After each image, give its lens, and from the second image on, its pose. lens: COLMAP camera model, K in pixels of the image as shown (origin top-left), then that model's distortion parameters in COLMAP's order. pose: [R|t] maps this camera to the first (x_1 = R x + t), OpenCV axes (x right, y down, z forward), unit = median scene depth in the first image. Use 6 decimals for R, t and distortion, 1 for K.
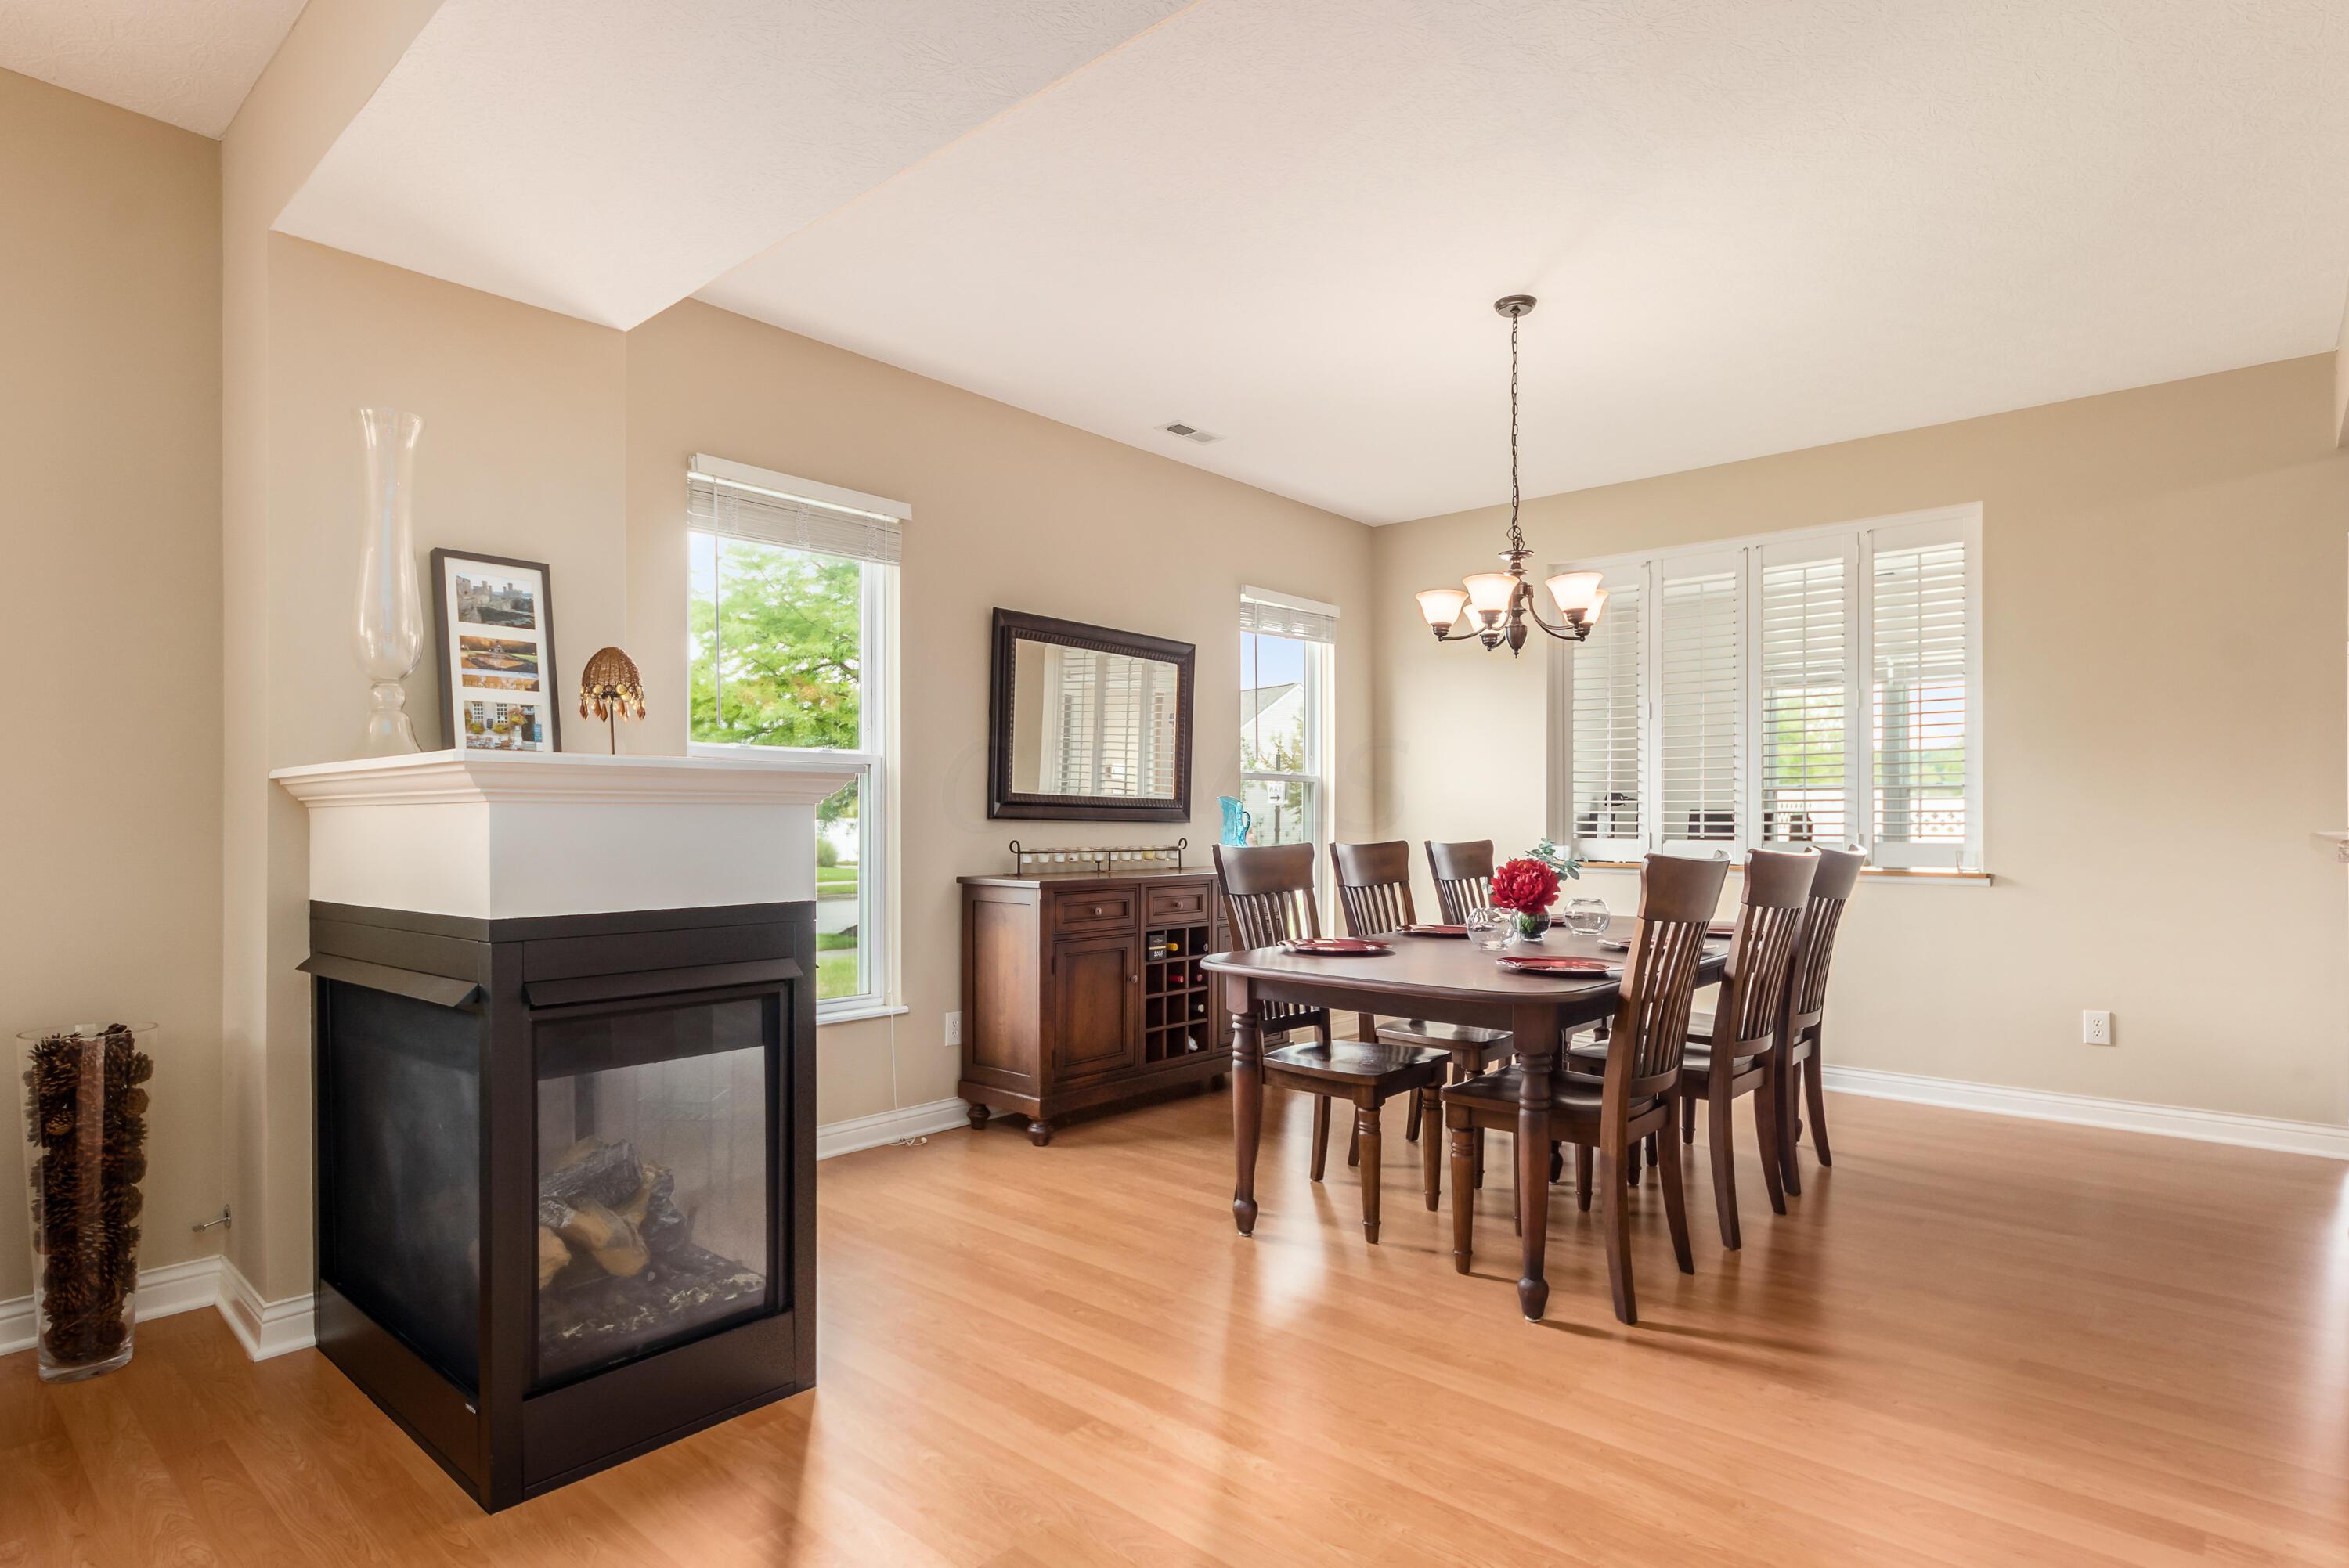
lens RADIAL K [[1216.0, 0, 1166.5], [0, 1216.0, 802.5], [0, 0, 1]] dist [0.002717, 0.002356]
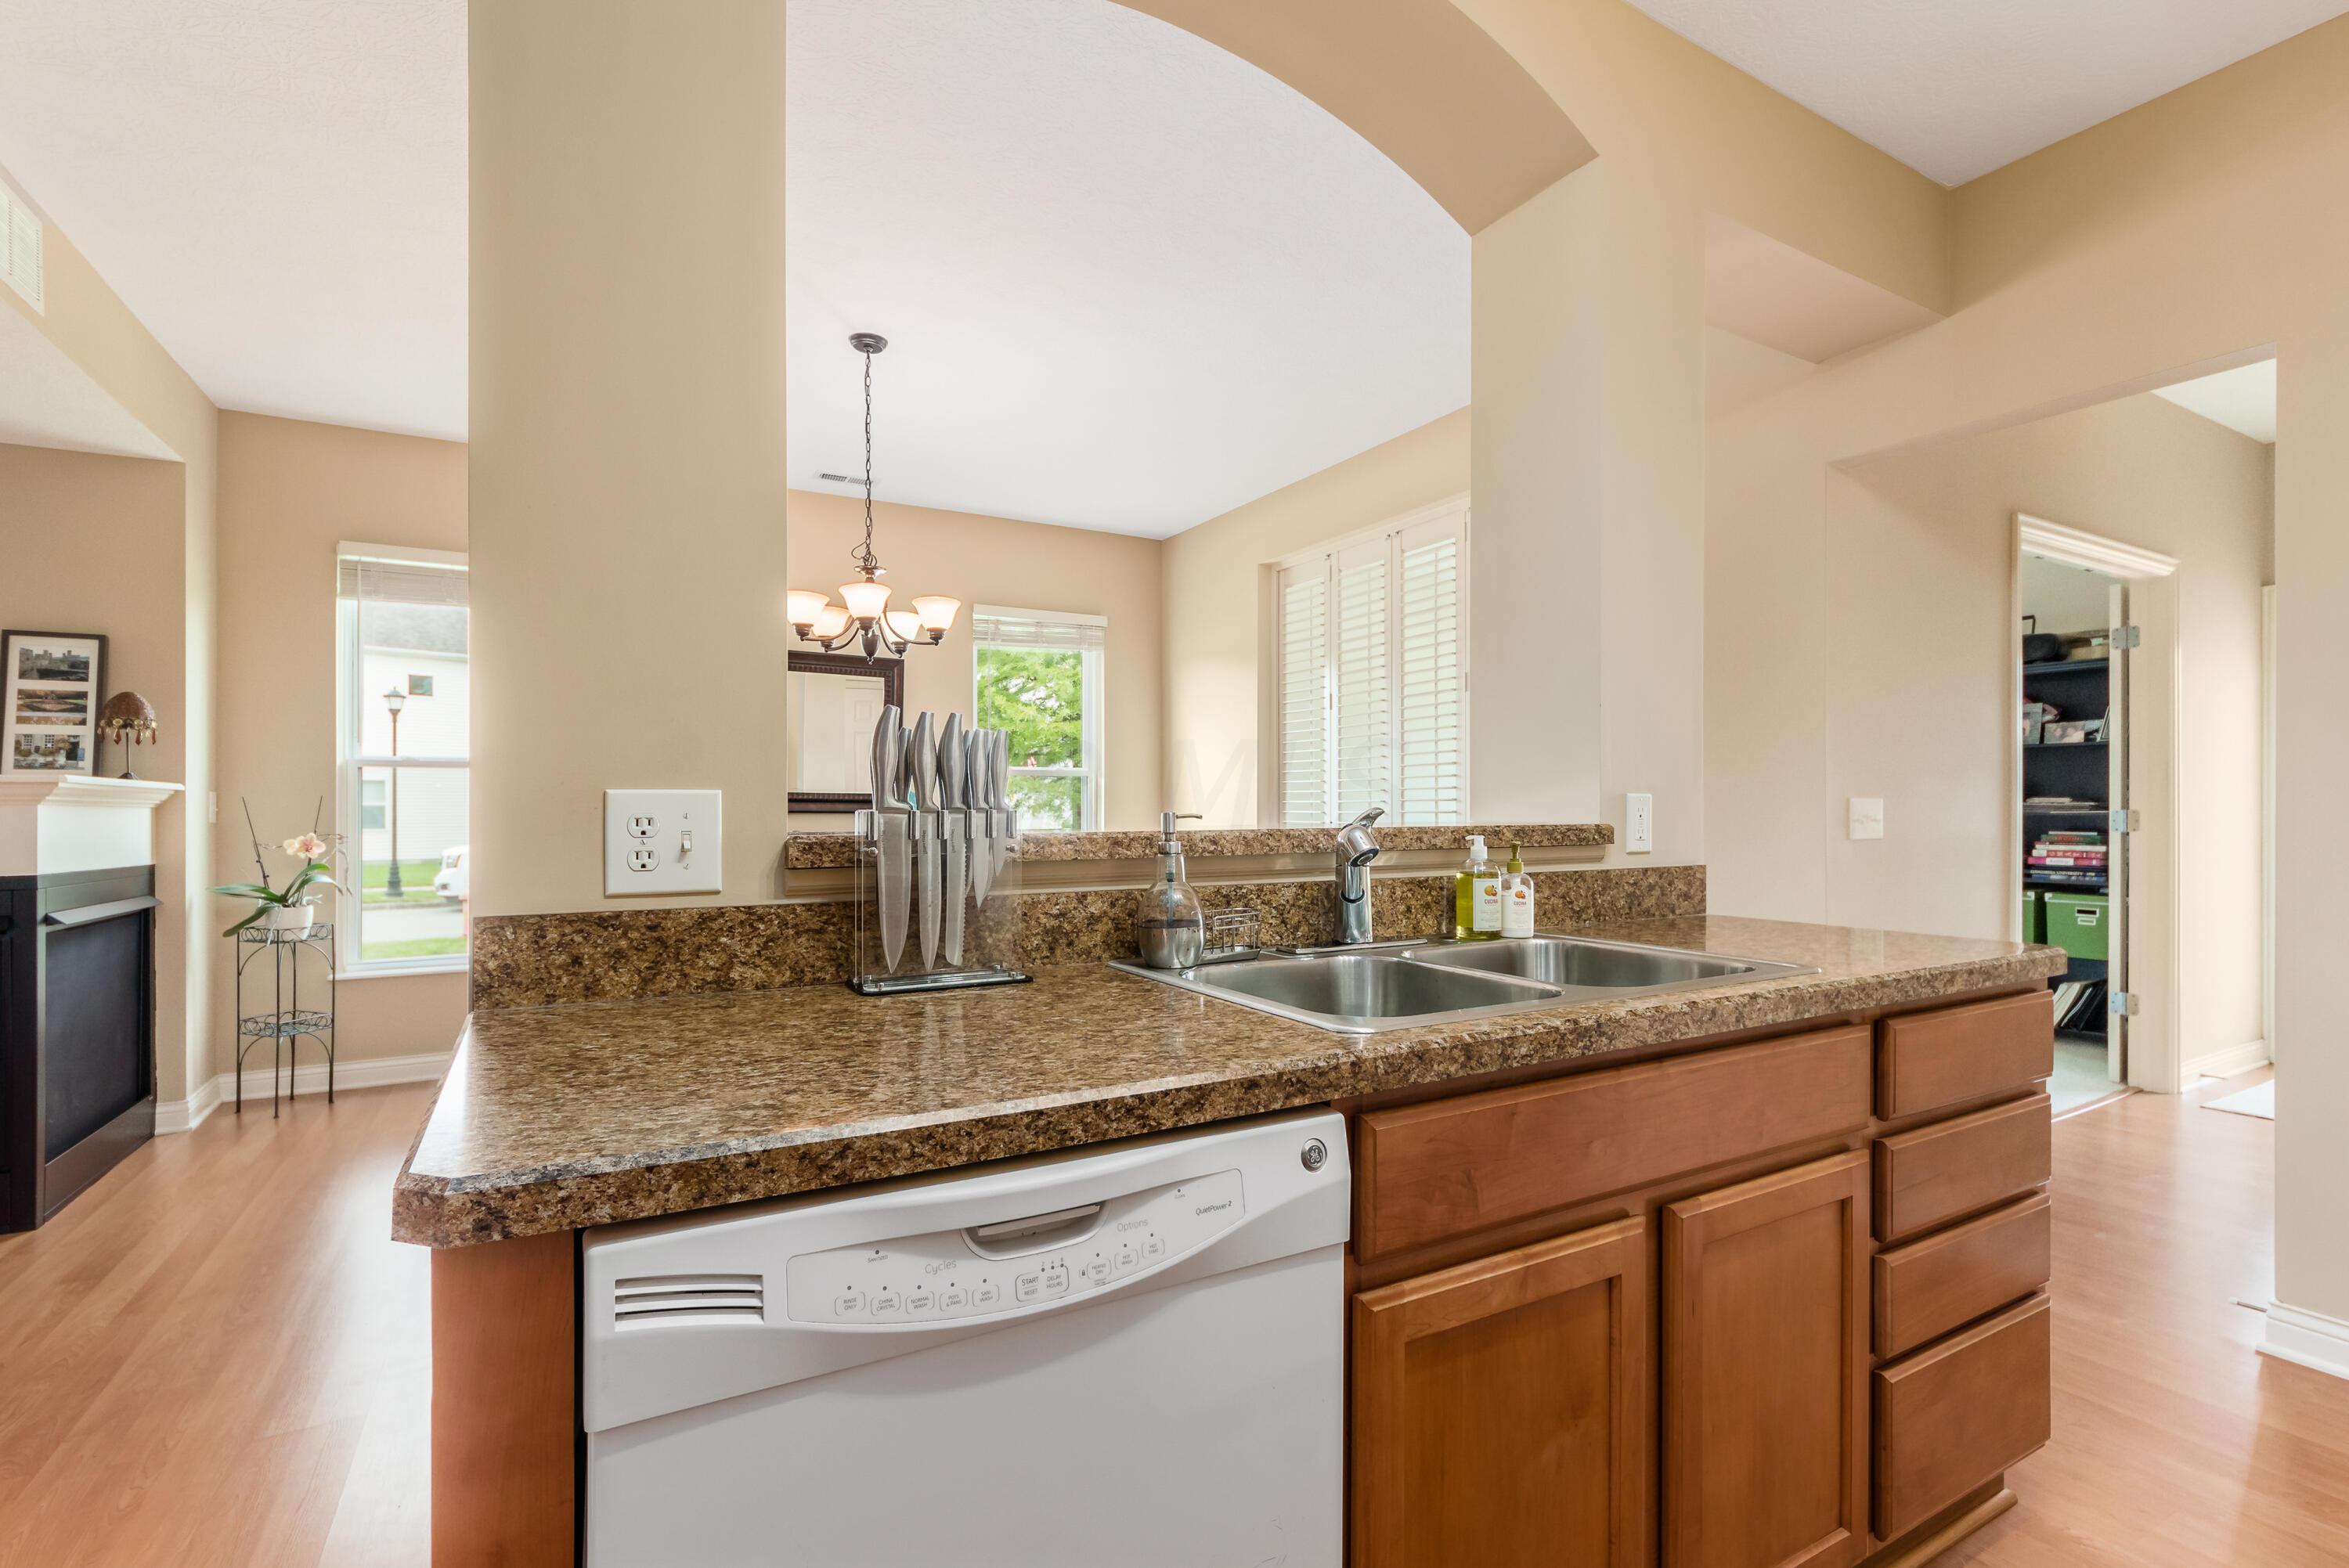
lens RADIAL K [[1048.2, 0, 1142.1], [0, 1048.2, 796.5], [0, 0, 1]] dist [0.003218, 0.001624]
pose [[0.943520, -0.005386, -0.331271, 0.798786], [0.006997, 0.999969, 0.003669, -0.003048], [0.331241, -0.005780, 0.943528, 0.187221]]
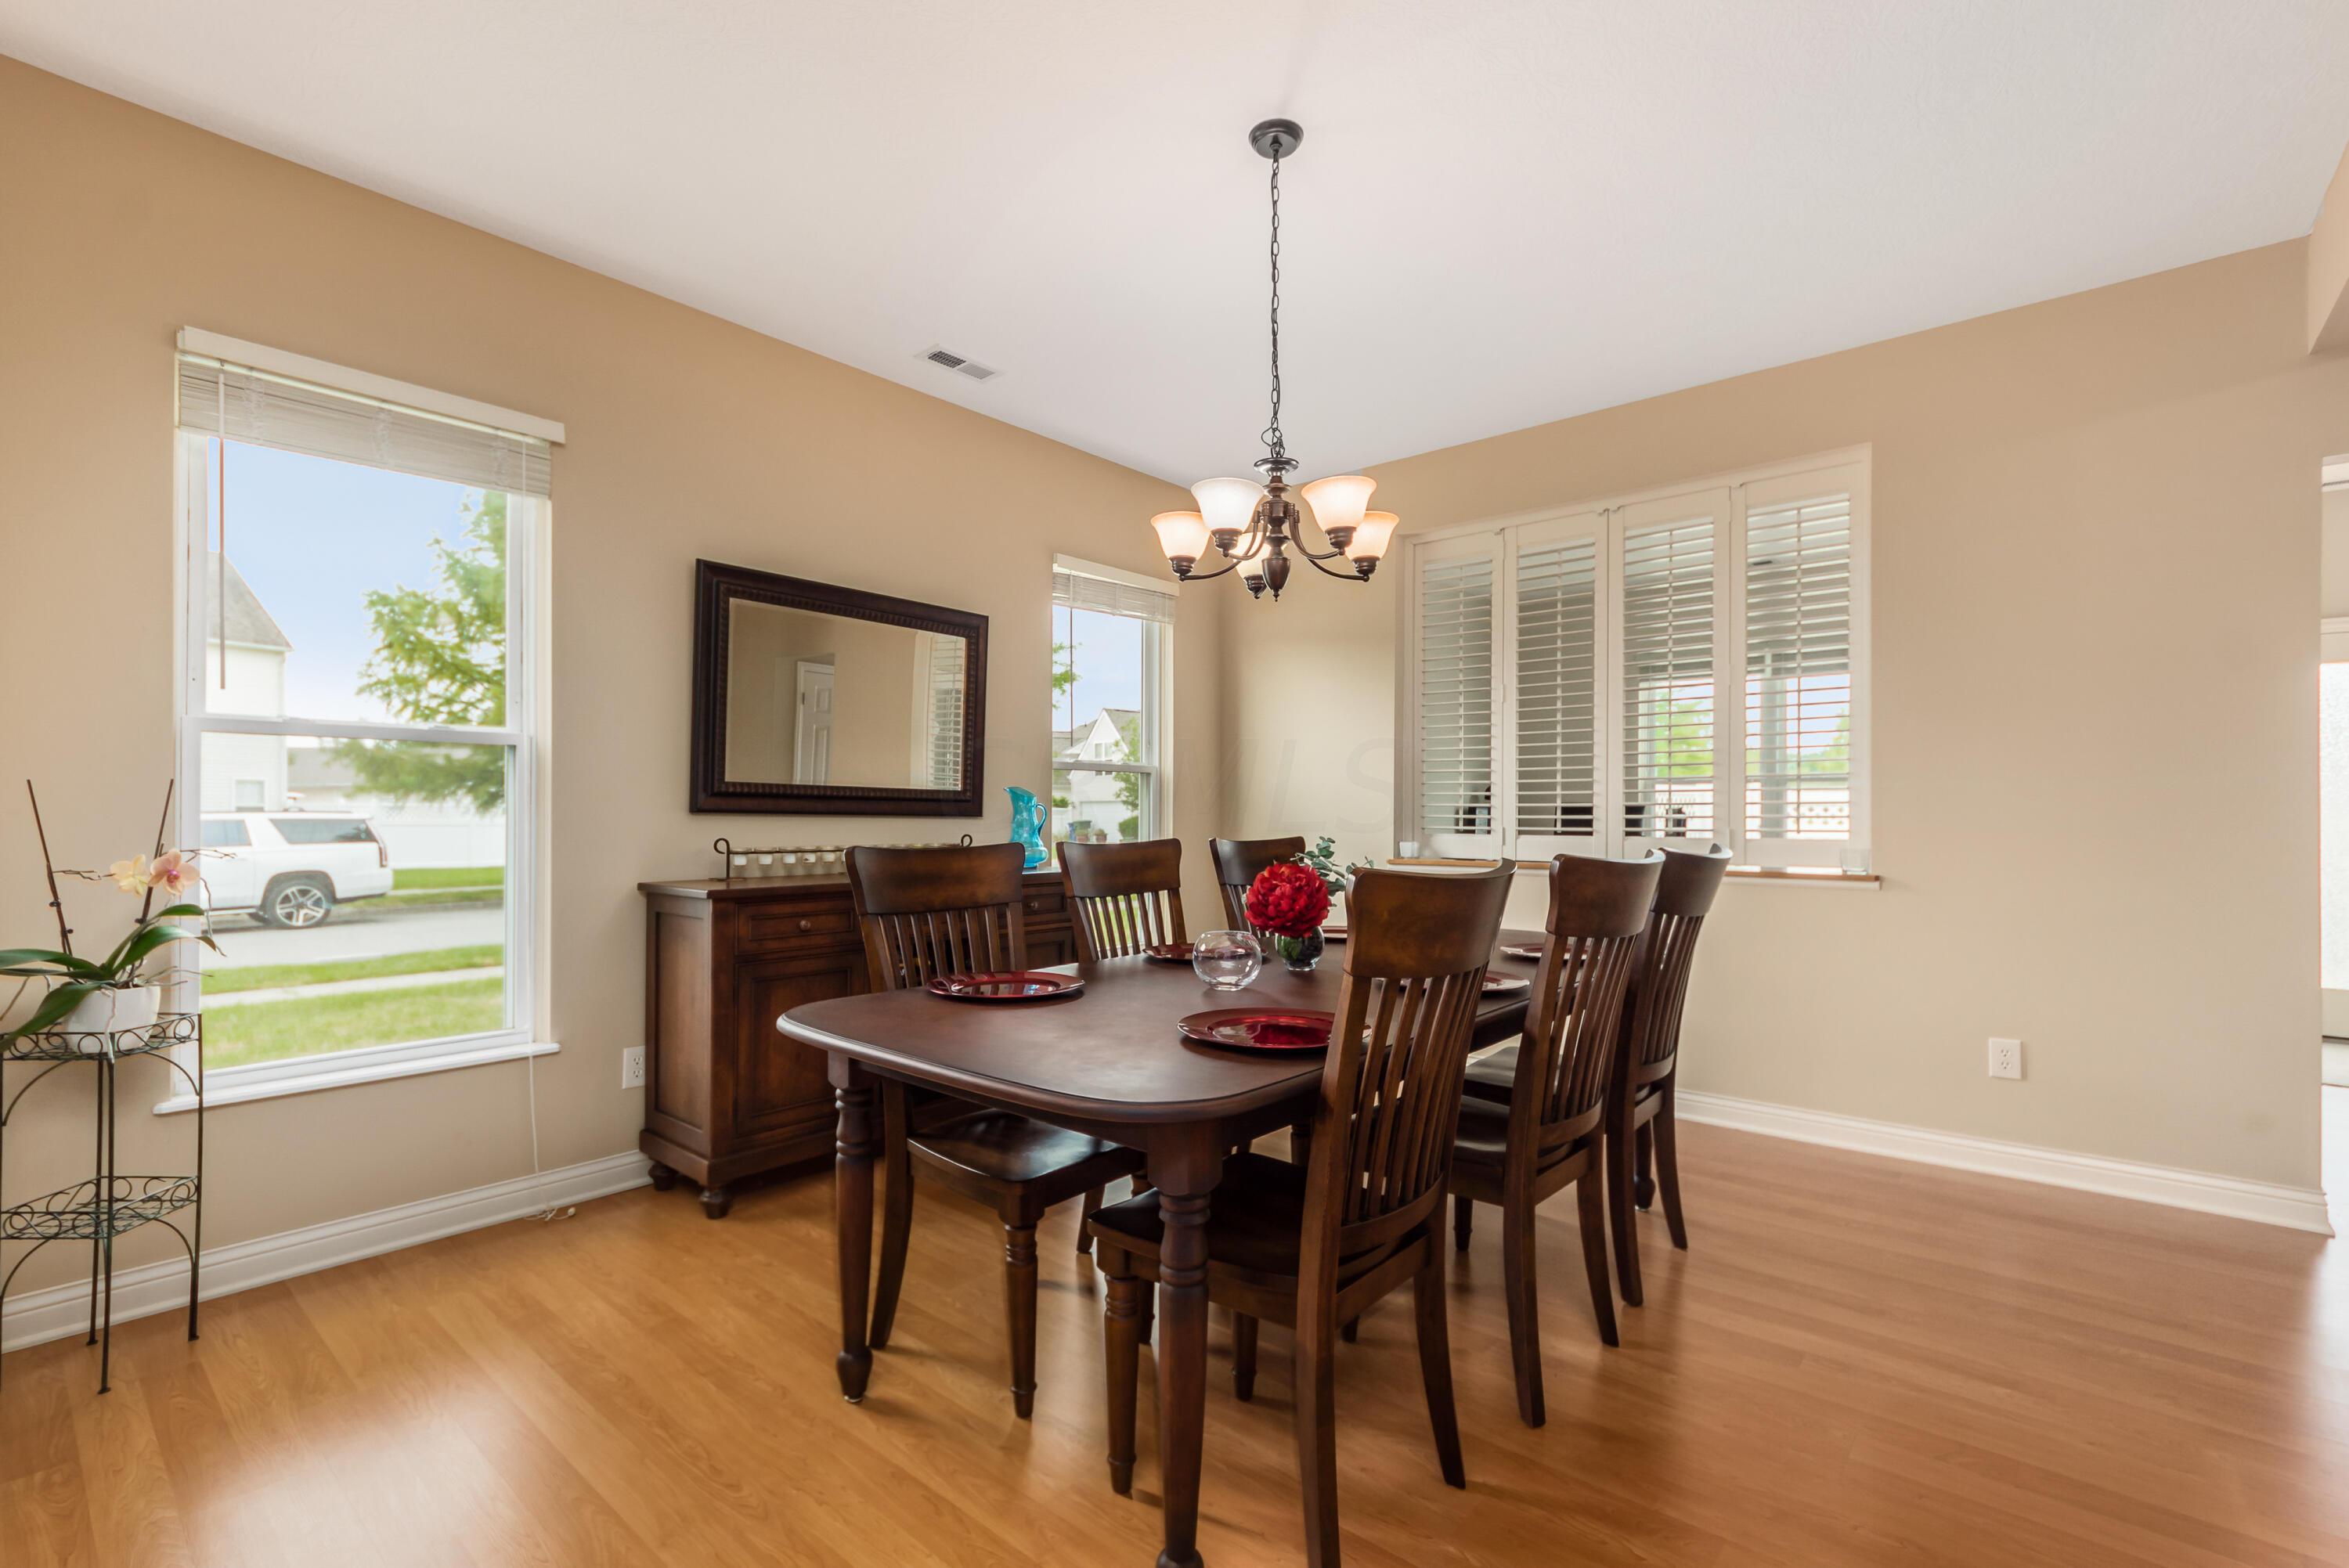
lens RADIAL K [[1048.2, 0, 1167.0], [0, 1048.2, 805.0], [0, 0, 1]] dist [0.003218, 0.001624]
pose [[0.999900, -0.000419, 0.014134, 0.200082], [0.000342, 0.999985, 0.005403, 0.005374], [-0.014136, -0.005398, 0.999886, 0.326355]]
